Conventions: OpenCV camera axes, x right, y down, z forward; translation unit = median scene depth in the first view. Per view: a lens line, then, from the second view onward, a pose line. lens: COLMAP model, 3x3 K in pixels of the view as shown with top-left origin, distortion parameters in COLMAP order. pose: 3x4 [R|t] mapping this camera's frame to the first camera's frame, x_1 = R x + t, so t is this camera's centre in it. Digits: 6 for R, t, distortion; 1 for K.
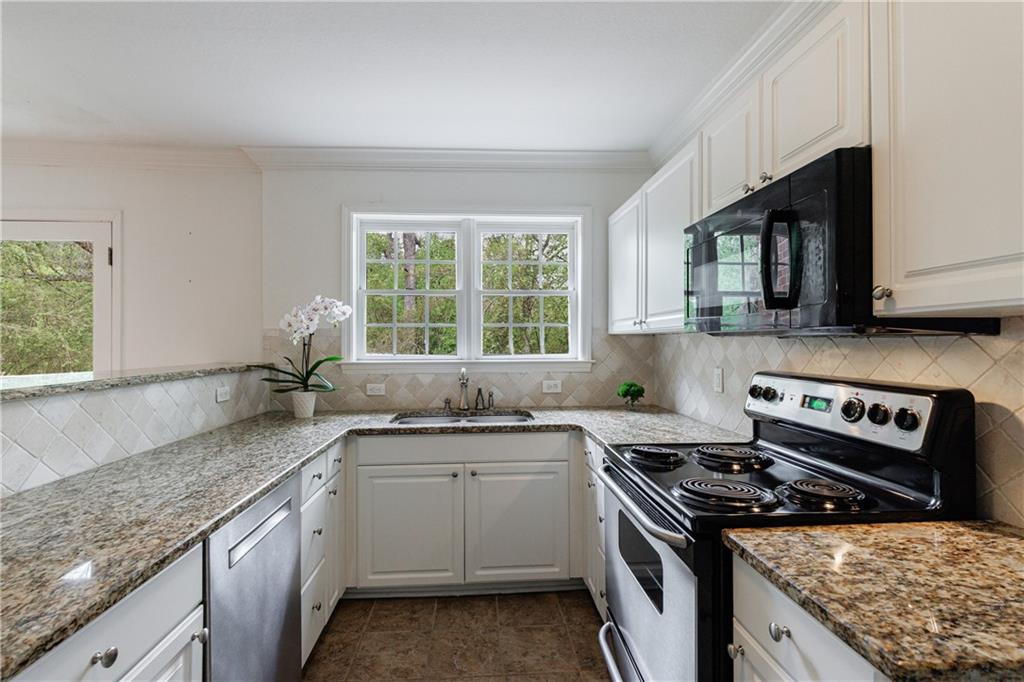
lens RADIAL K [[471.9, 0, 503.1], [0, 471.9, 341.5], [0, 0, 1]] dist [0.008798, -0.002027]
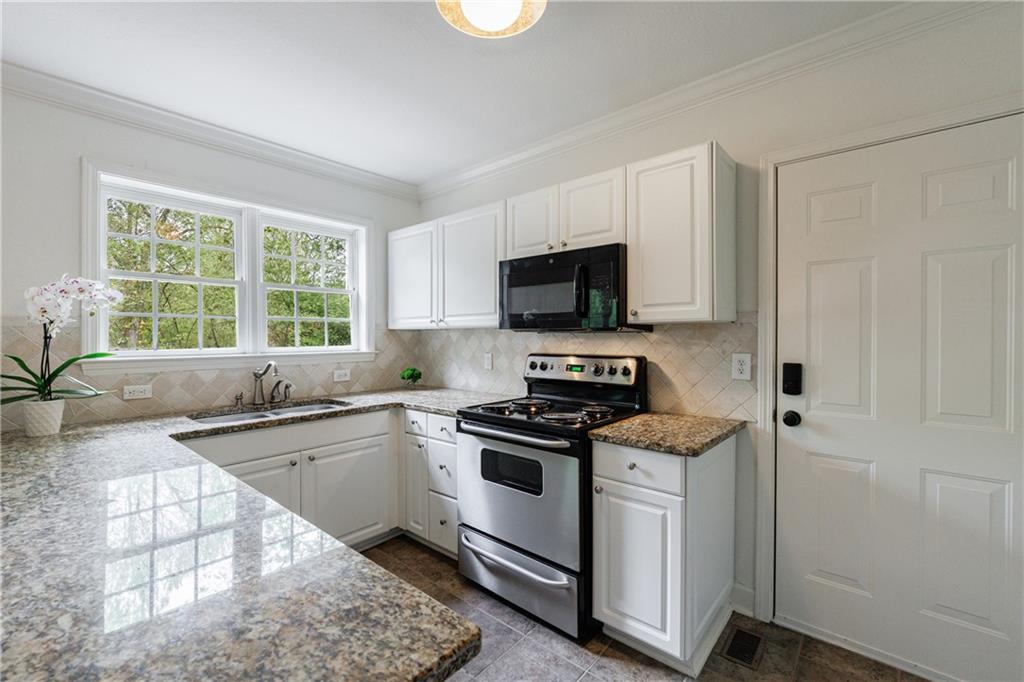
lens RADIAL K [[437.4, 0, 514.4], [0, 437.4, 336.3], [0, 0, 1]] dist [-0.002959, -0.000461]
pose [[0.698851, 0.001717, 0.715265, -0.429856], [-0.001726, 0.999998, -0.000714, 0.003877], [-0.715265, -0.000735, 0.698853, -0.014226]]
